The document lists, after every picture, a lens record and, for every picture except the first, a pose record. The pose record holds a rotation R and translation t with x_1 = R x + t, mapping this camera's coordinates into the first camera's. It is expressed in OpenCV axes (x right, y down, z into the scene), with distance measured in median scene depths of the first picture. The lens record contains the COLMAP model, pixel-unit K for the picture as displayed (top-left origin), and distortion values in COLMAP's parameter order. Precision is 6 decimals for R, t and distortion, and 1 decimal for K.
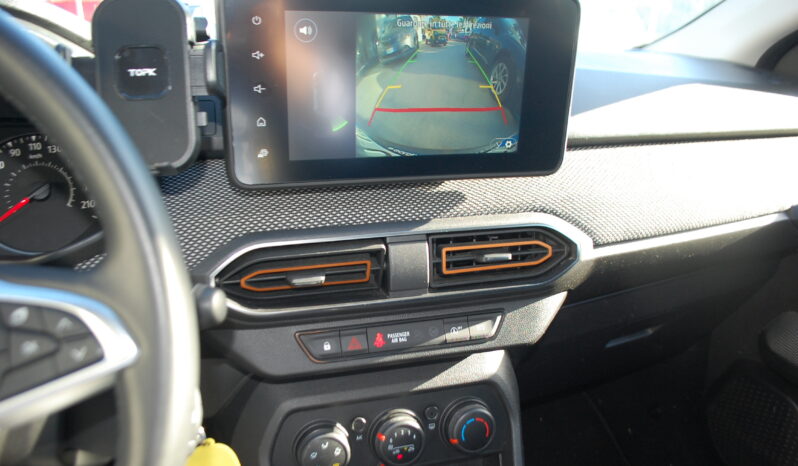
lens RADIAL K [[627.2, 0, 399.0], [0, 627.2, 233.0], [0, 0, 1]] dist [-0.081765, -0.002048]
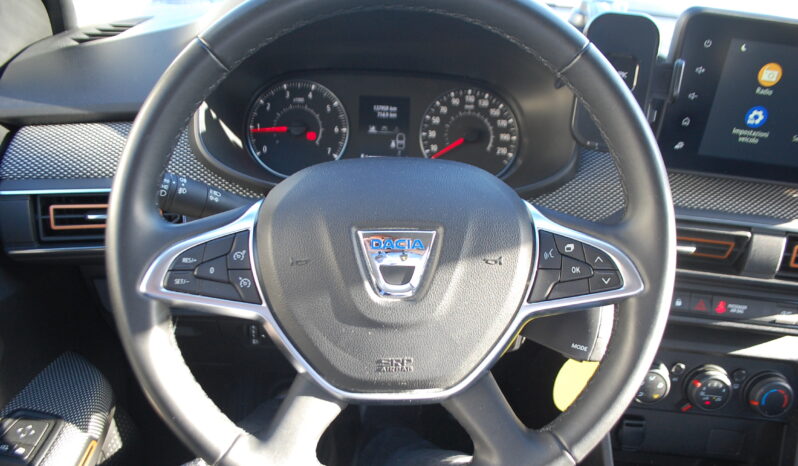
lens RADIAL K [[627.2, 0, 399.0], [0, 627.2, 233.0], [0, 0, 1]] dist [-0.081765, -0.002048]
pose [[0.928207, 0.213330, -0.304830, -0.277011], [-0.179574, 0.974420, 0.135127, -0.017784], [0.325859, -0.070686, 0.942772, -0.312231]]
